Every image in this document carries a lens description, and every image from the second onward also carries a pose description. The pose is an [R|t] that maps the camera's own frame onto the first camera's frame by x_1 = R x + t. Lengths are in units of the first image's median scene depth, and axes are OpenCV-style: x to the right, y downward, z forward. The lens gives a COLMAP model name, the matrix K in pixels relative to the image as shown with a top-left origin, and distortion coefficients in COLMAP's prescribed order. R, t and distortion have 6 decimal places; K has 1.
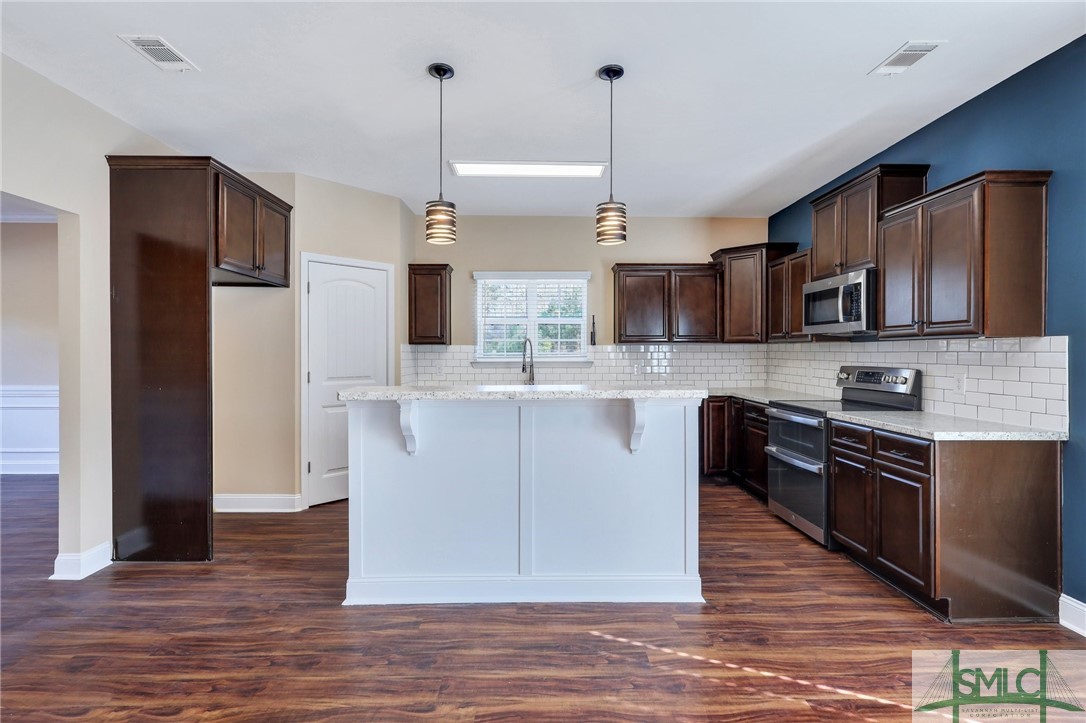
lens RADIAL K [[504.8, 0, 540.9], [0, 504.8, 352.5], [0, 0, 1]] dist [0.000548, 0.001616]
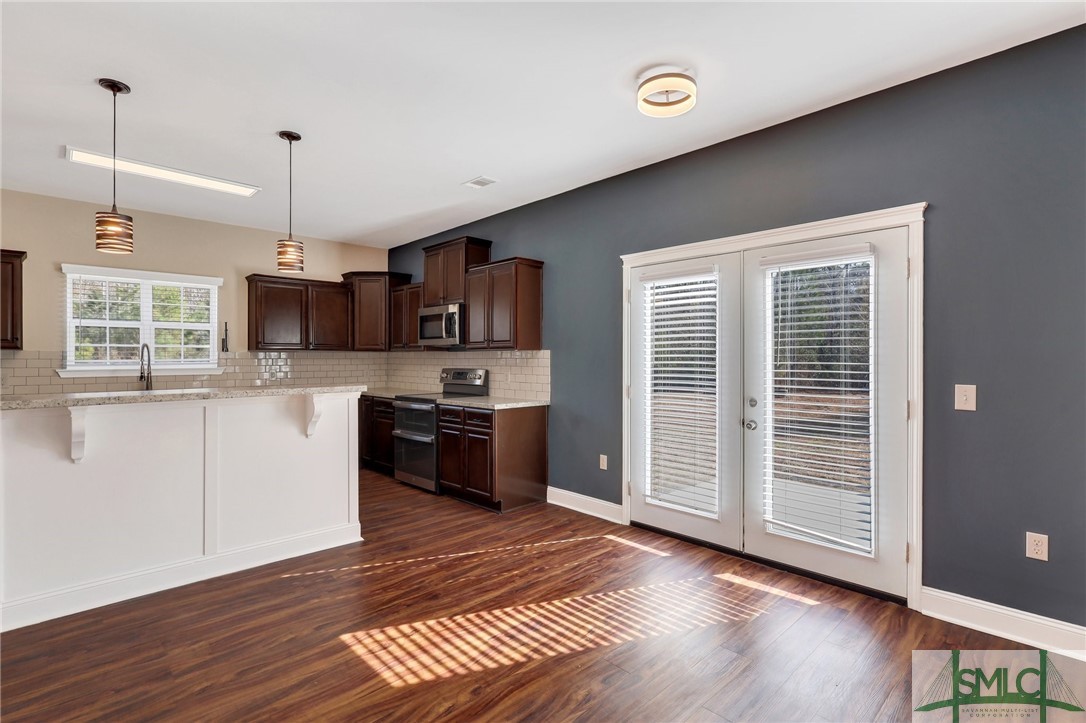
lens RADIAL K [[504.8, 0, 542.5], [0, 504.8, 359.5], [0, 0, 1]] dist [0.000548, 0.001616]
pose [[0.729481, -0.002792, 0.683995, -0.217944], [0.002459, 0.999996, 0.001460, 0.000670], [-0.683996, 0.000617, 0.729485, -0.286668]]
